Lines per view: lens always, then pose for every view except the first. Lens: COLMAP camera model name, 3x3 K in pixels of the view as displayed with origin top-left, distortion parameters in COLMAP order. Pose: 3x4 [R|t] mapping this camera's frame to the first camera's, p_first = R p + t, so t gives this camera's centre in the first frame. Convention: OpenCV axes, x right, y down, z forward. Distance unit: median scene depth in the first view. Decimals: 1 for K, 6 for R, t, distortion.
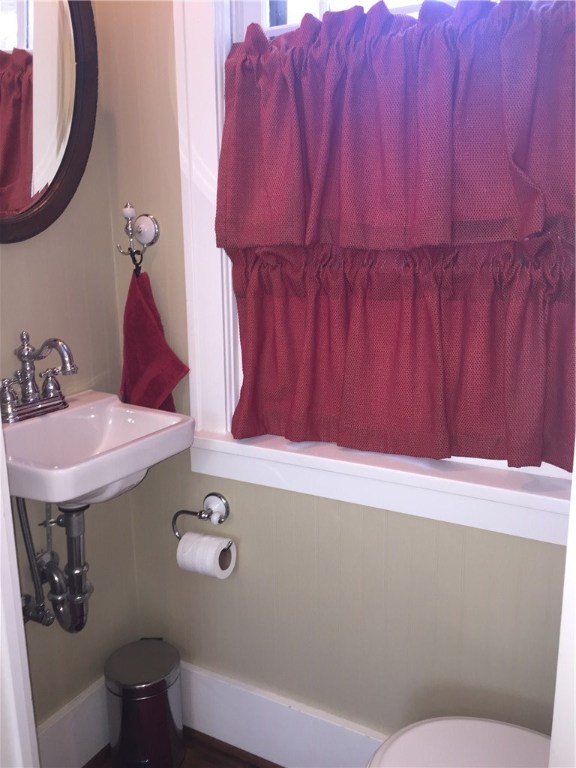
lens RADIAL K [[660.8, 0, 288.0], [0, 660.8, 384.0], [0, 0, 1]] dist [0.073296, -0.107379]
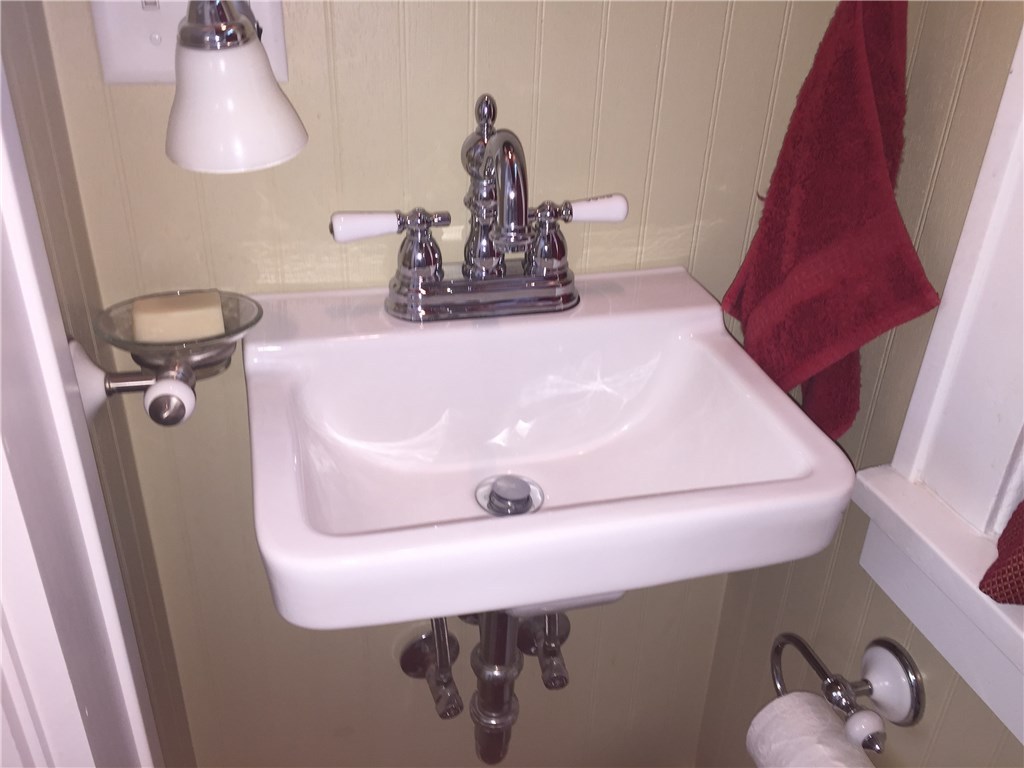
lens RADIAL K [[881.0, 0, 511.9], [0, 881.0, 378.1], [0, 0, 1]] dist [0.073296, -0.107379]
pose [[0.701676, 0.378803, -0.603457, -0.023843], [-0.189261, 0.915627, 0.354694, -0.100645], [0.686900, -0.134669, 0.714166, 0.562003]]
